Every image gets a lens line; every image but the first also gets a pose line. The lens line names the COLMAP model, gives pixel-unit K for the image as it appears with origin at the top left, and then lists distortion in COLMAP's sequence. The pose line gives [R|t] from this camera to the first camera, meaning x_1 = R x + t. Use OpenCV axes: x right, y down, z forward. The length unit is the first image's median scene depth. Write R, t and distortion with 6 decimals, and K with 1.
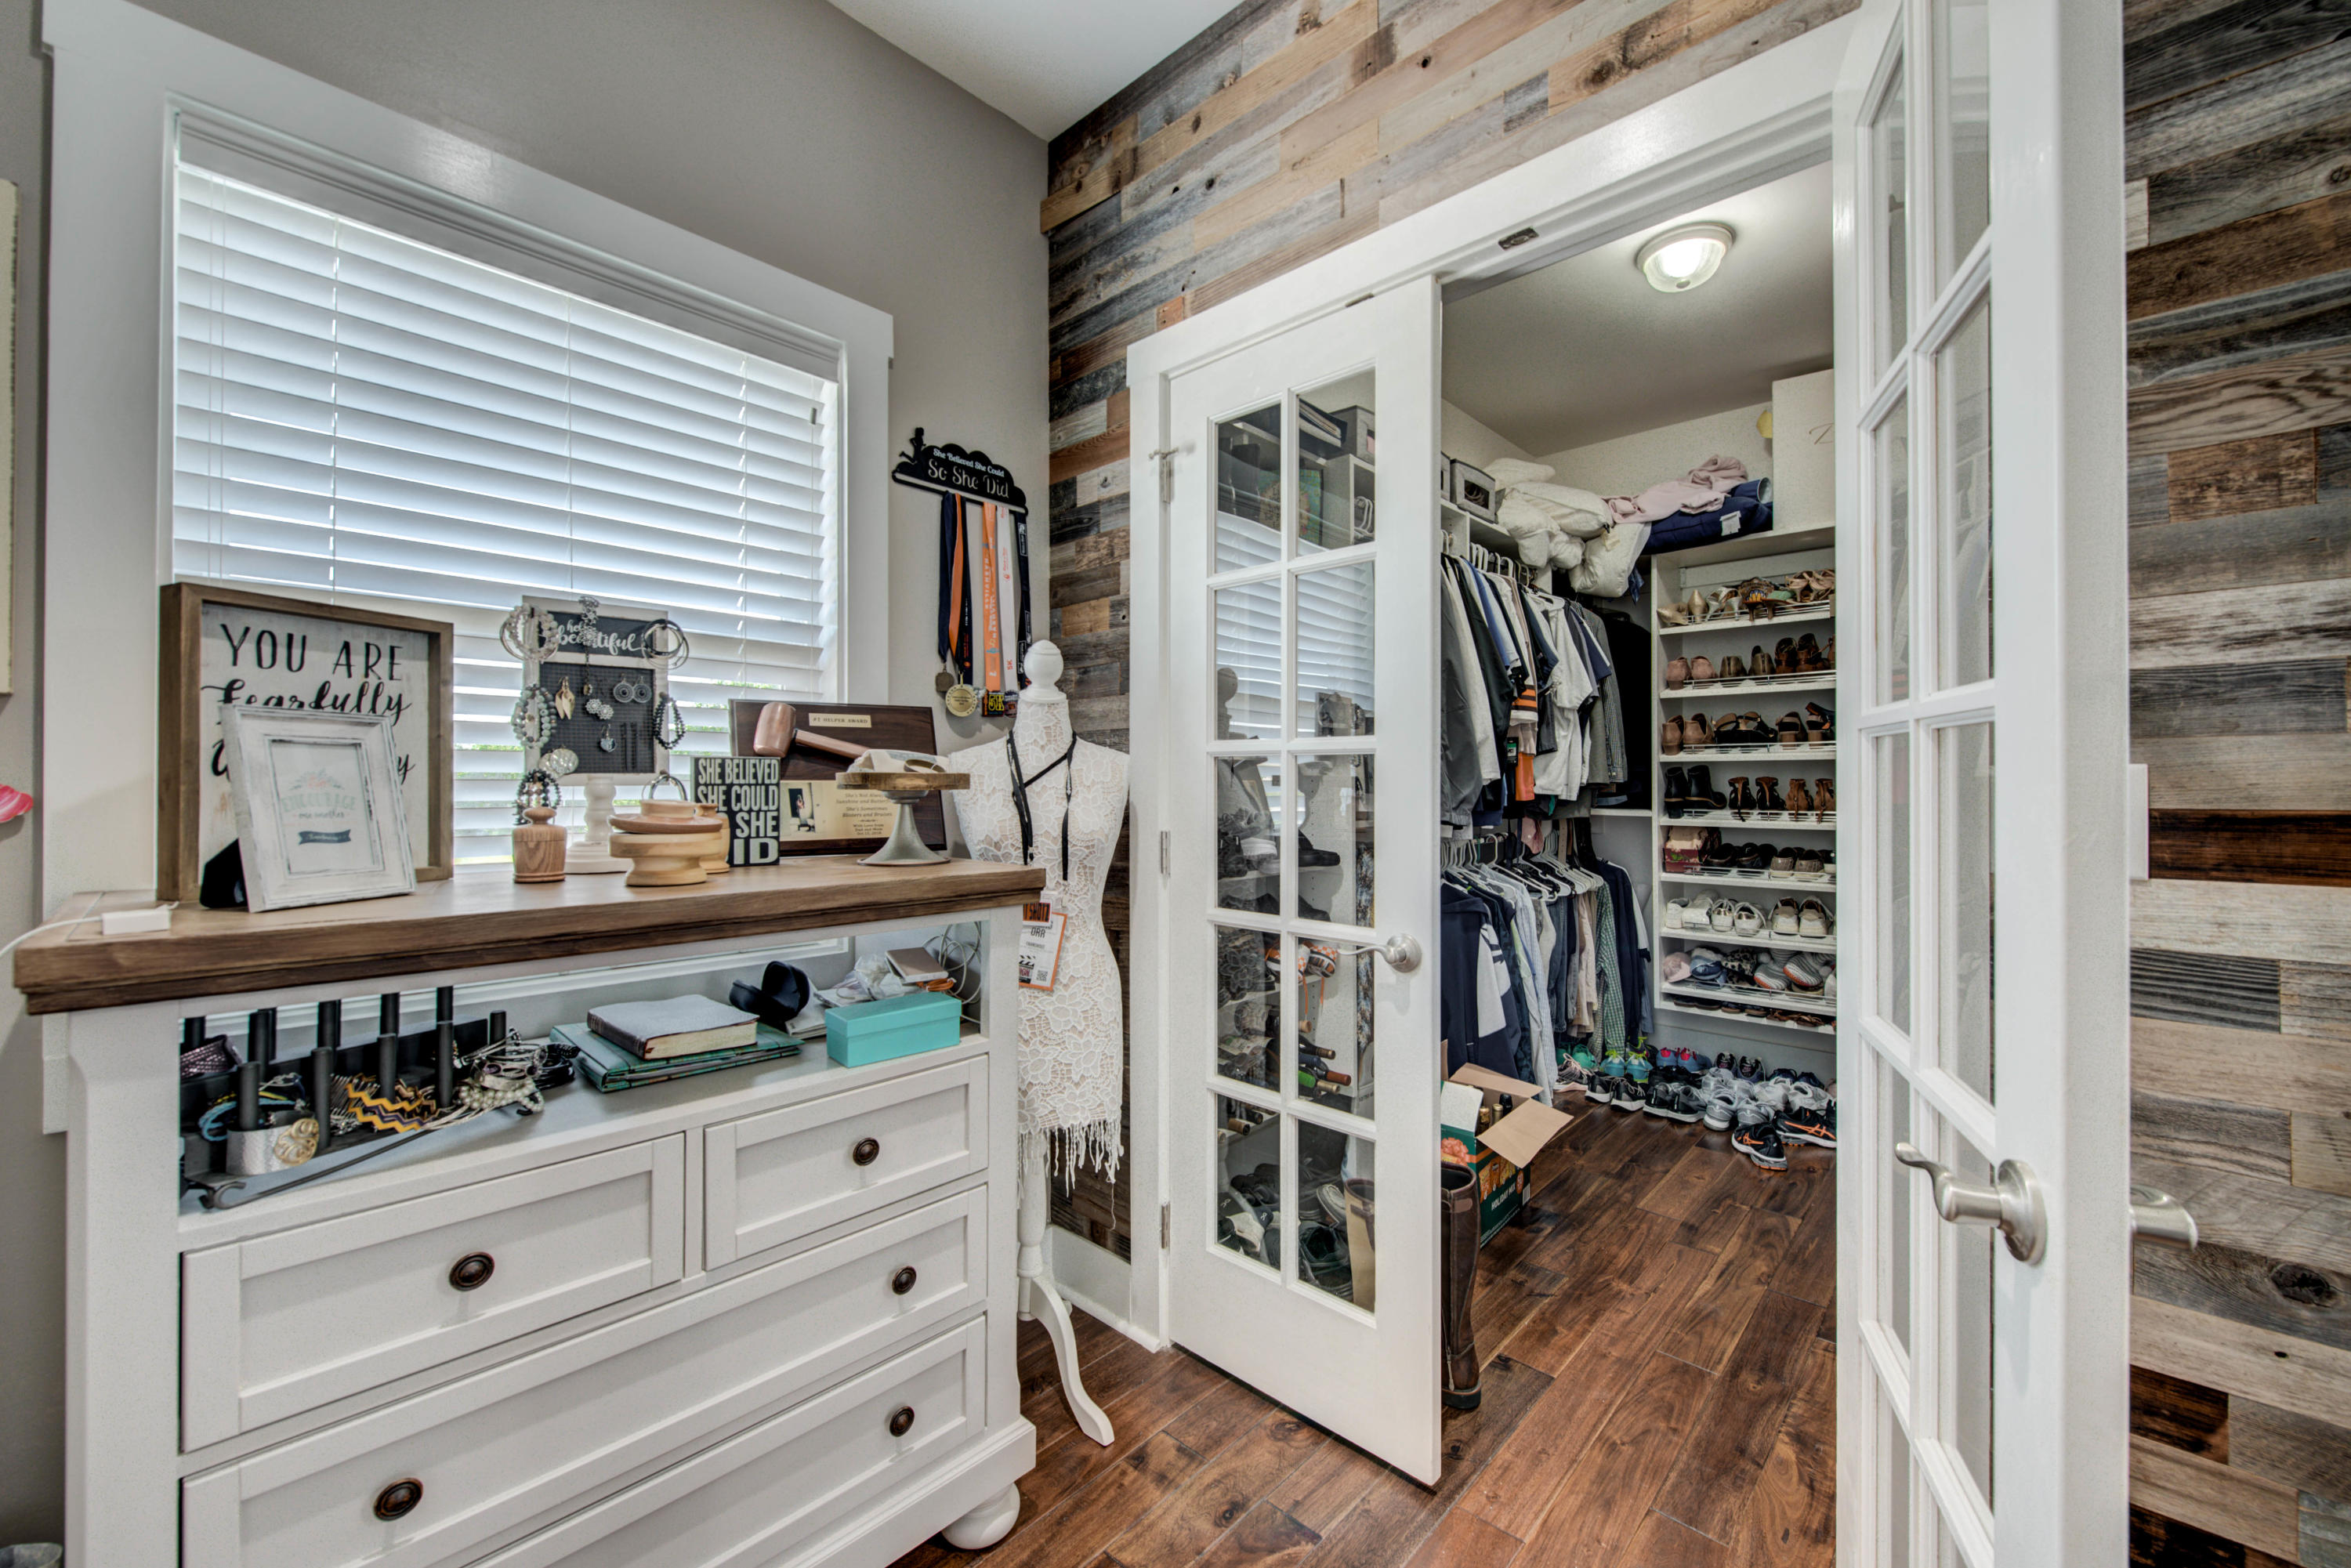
lens RADIAL K [[930.3, 0, 1184.3], [0, 930.3, 786.7], [0, 0, 1]] dist [-0.003808, -0.000791]
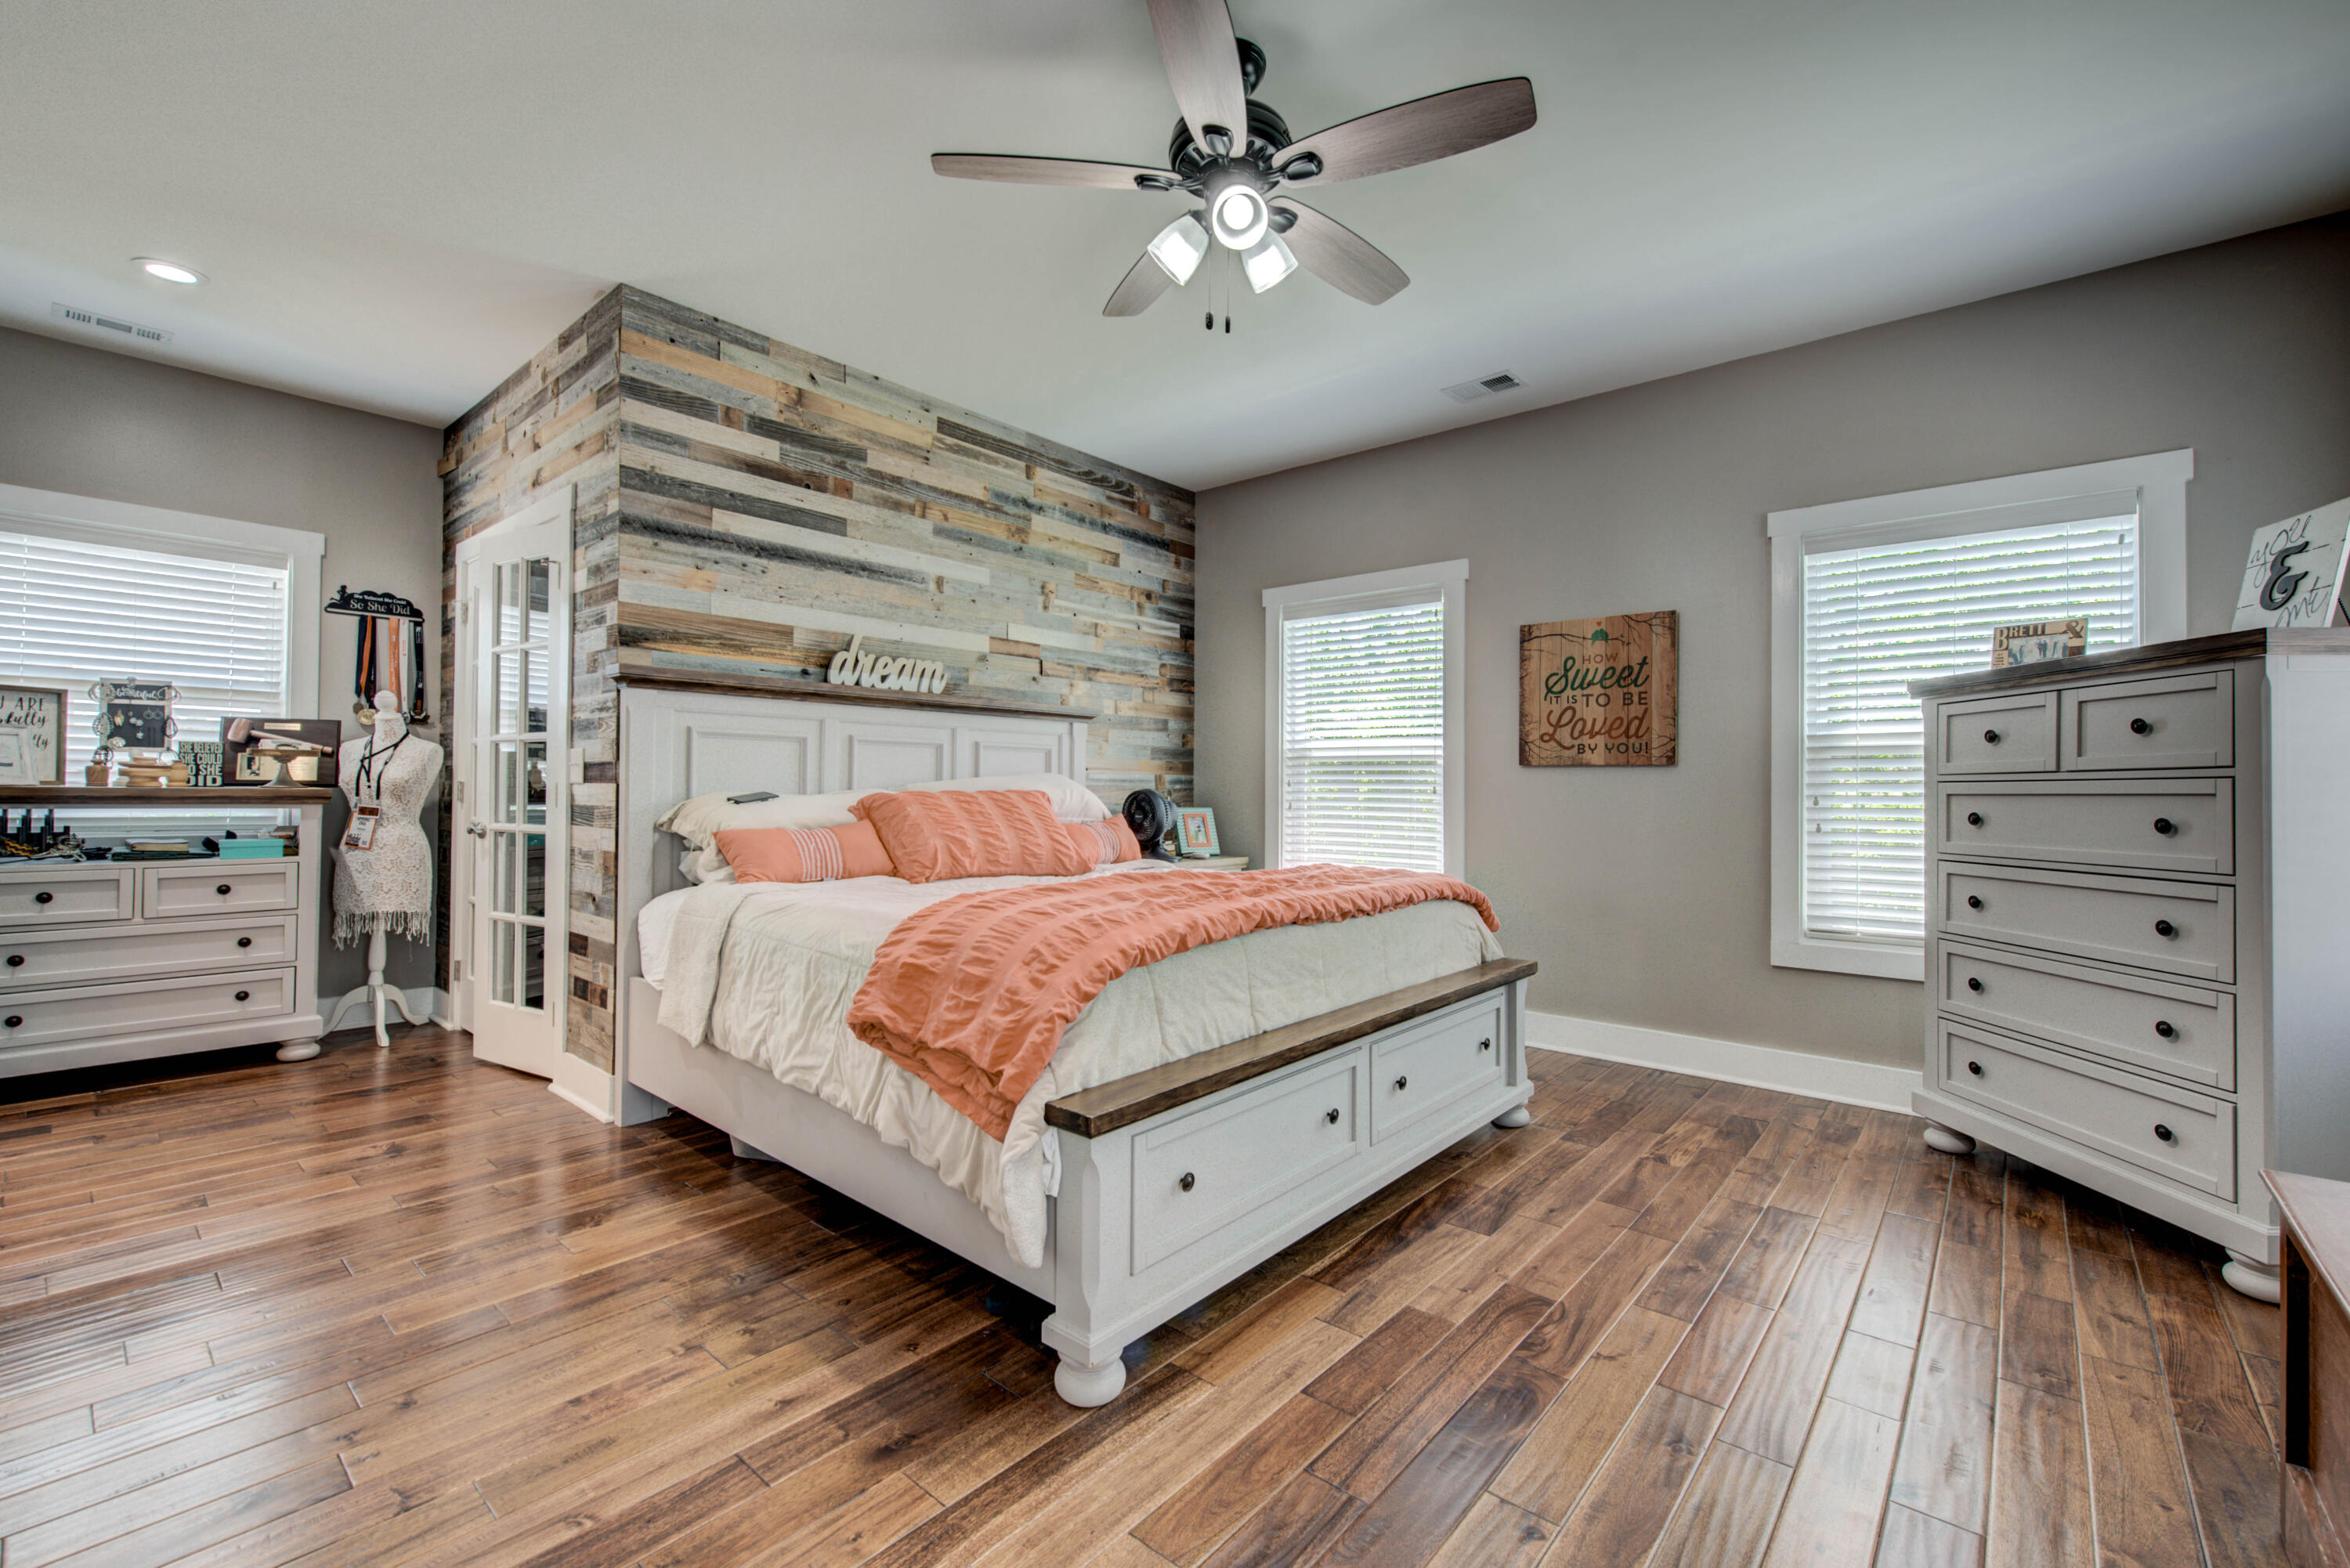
lens RADIAL K [[998.1, 0, 1175.6], [0, 998.1, 779.2], [0, 0, 1]] dist [-0.004105, -0.000019]
pose [[0.999245, 0.010866, 0.037307, 1.696070], [-0.010382, 0.999860, -0.013131, 0.063811], [-0.037444, 0.012734, 0.999218, -1.457778]]
